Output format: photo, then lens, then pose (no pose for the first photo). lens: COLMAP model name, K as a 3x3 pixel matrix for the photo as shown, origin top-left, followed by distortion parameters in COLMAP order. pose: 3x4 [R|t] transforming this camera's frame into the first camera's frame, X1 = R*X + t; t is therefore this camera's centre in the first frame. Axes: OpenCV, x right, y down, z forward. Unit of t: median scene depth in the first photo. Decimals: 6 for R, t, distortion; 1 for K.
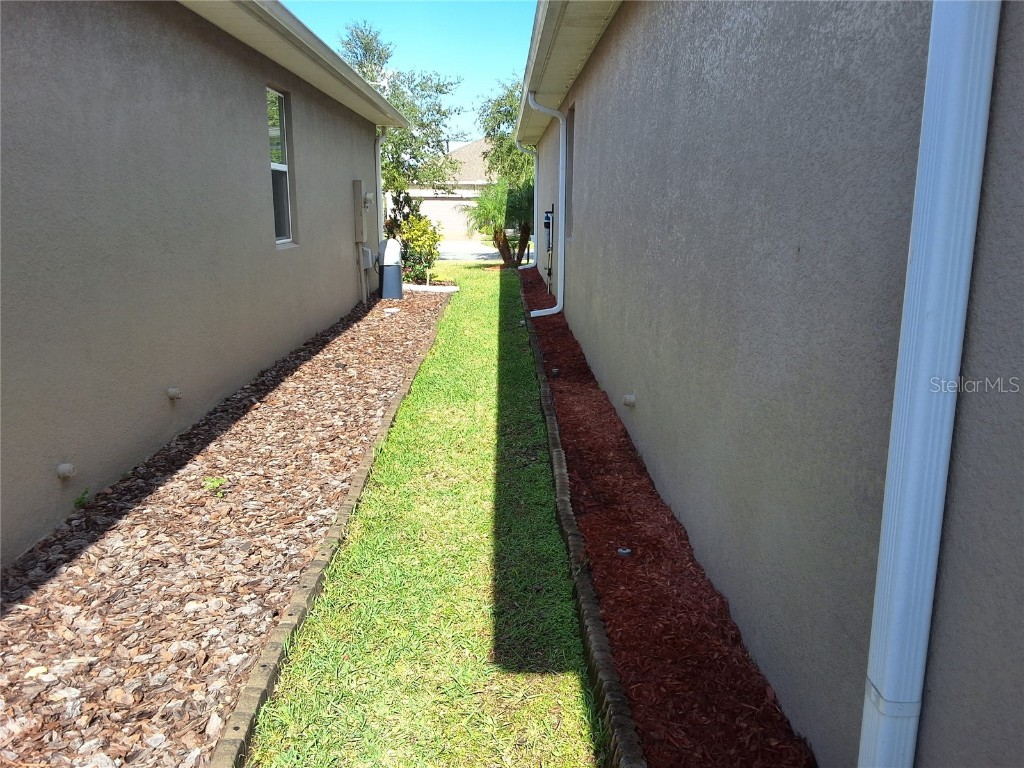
lens RADIAL K [[822.6, 0, 518.6], [0, 822.6, 380.6], [0, 0, 1]] dist [0.130598, -0.214323]
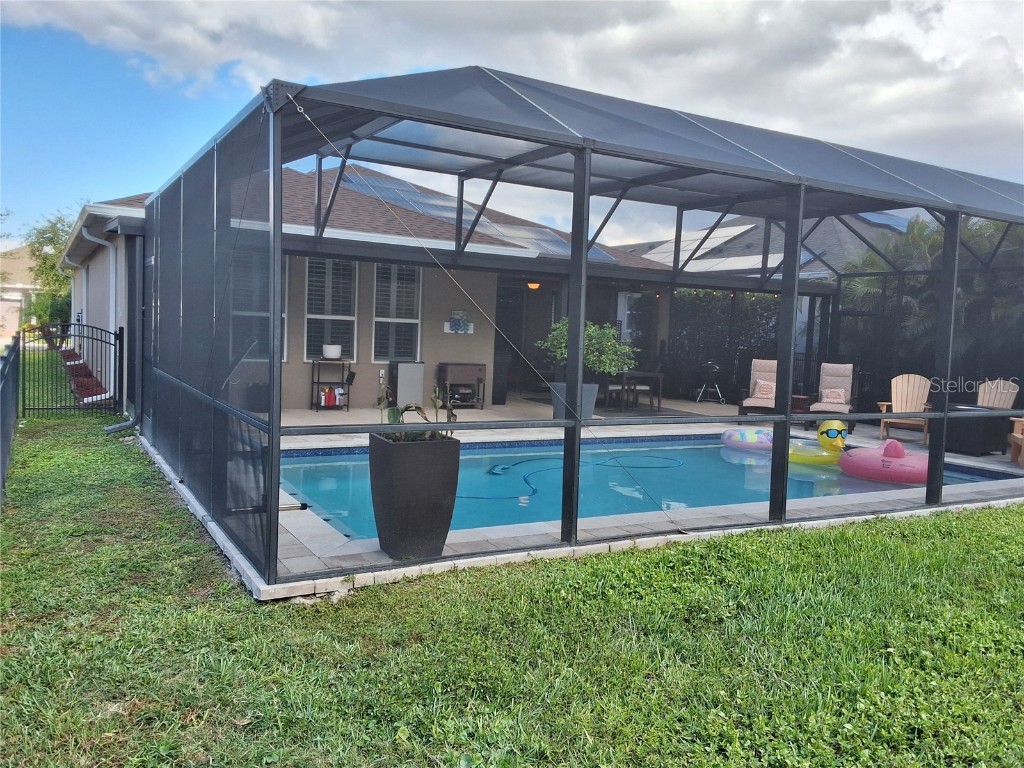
lens RADIAL K [[822.6, 0, 518.6], [0, 822.6, 380.6], [0, 0, 1]] dist [0.130598, -0.214323]
pose [[0.877795, 0.000394, 0.479036, 0.001214], [0.062272, 0.991421, -0.114924, 0.103636], [-0.474971, 0.130710, 0.870240, -0.502205]]
